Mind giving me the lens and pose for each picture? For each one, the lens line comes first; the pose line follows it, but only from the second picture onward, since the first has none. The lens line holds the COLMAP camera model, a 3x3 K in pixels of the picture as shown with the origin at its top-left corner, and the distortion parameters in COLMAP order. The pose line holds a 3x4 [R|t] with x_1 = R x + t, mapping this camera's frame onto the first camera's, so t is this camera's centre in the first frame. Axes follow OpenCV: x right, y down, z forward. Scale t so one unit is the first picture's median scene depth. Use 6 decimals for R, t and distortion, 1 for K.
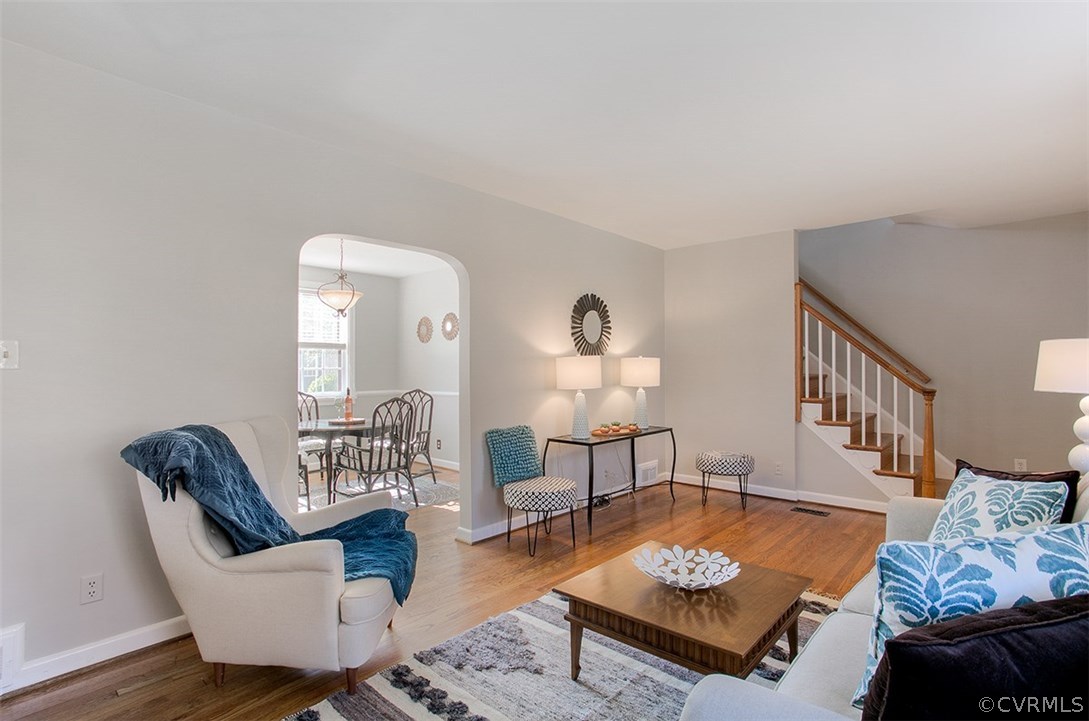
lens RADIAL K [[528.3, 0, 539.5], [0, 528.3, 357.6], [0, 0, 1]] dist [-0.049054, 0.030664]
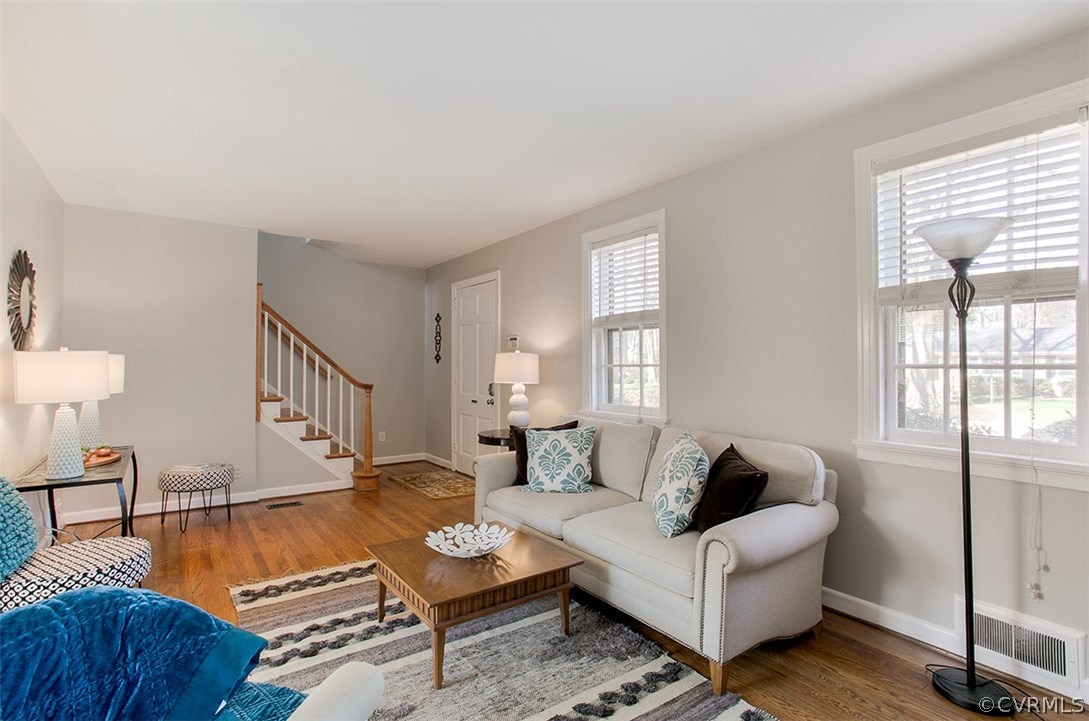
lens RADIAL K [[528.3, 0, 539.5], [0, 528.3, 357.6], [0, 0, 1]] dist [-0.049054, 0.030664]
pose [[0.210987, 0.017060, 0.977340, -0.400028], [-0.022519, 0.999667, -0.012588, 0.001384], [-0.977229, -0.019353, 0.211301, 0.285625]]
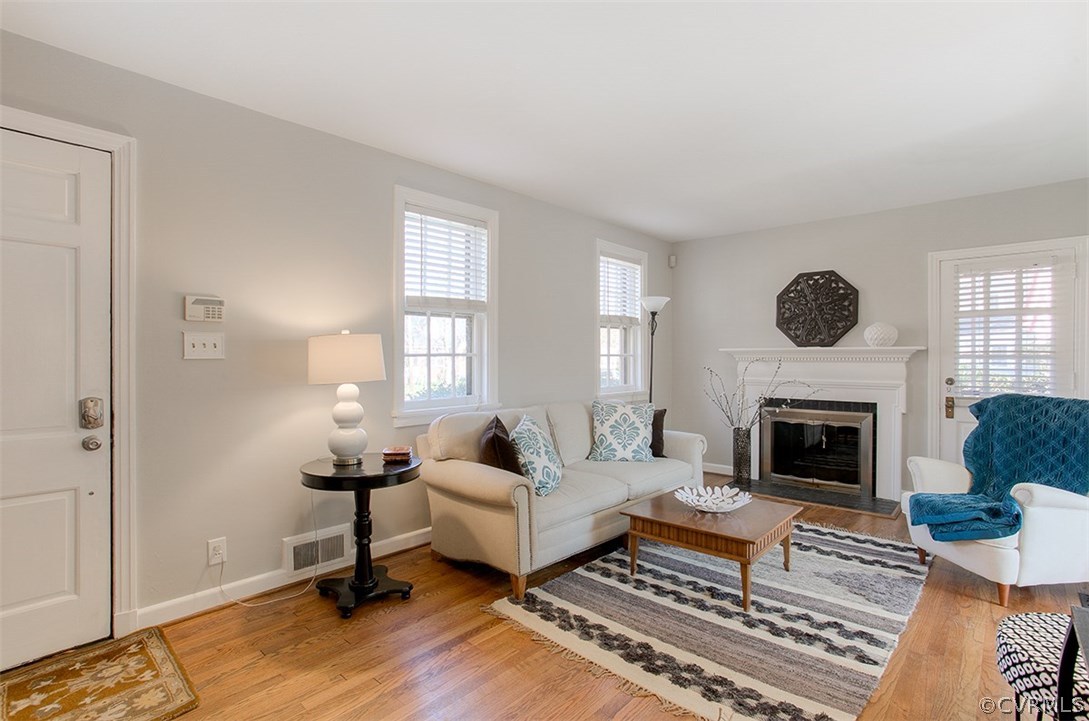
lens RADIAL K [[528.3, 0, 539.5], [0, 528.3, 357.6], [0, 0, 1]] dist [-0.049054, 0.030664]
pose [[-0.999932, 0.010052, 0.005995, 0.368363], [0.009907, 0.999667, -0.023818, 0.026064], [-0.006232, -0.023757, -0.999698, 1.168023]]
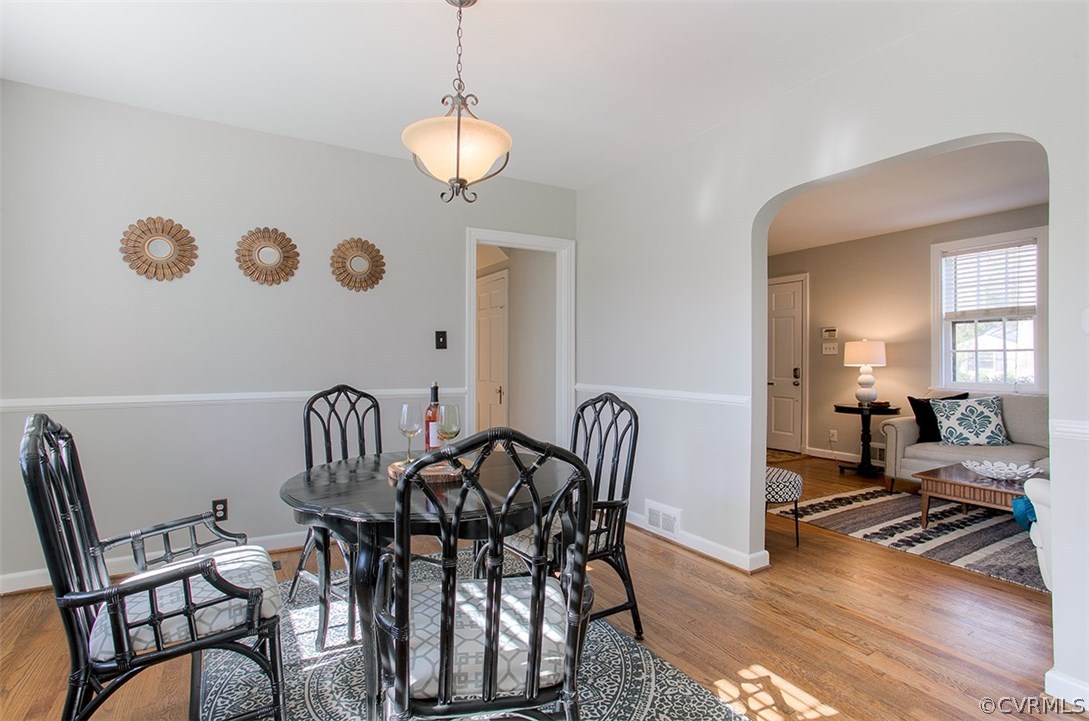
lens RADIAL K [[528.3, 0, 539.5], [0, 528.3, 357.6], [0, 0, 1]] dist [-0.049054, 0.030664]
pose [[0.289192, 0.009635, 0.957223, -0.827590], [-0.025326, 0.999676, -0.002411, 0.042700], [-0.956936, -0.023546, 0.289342, 0.933901]]
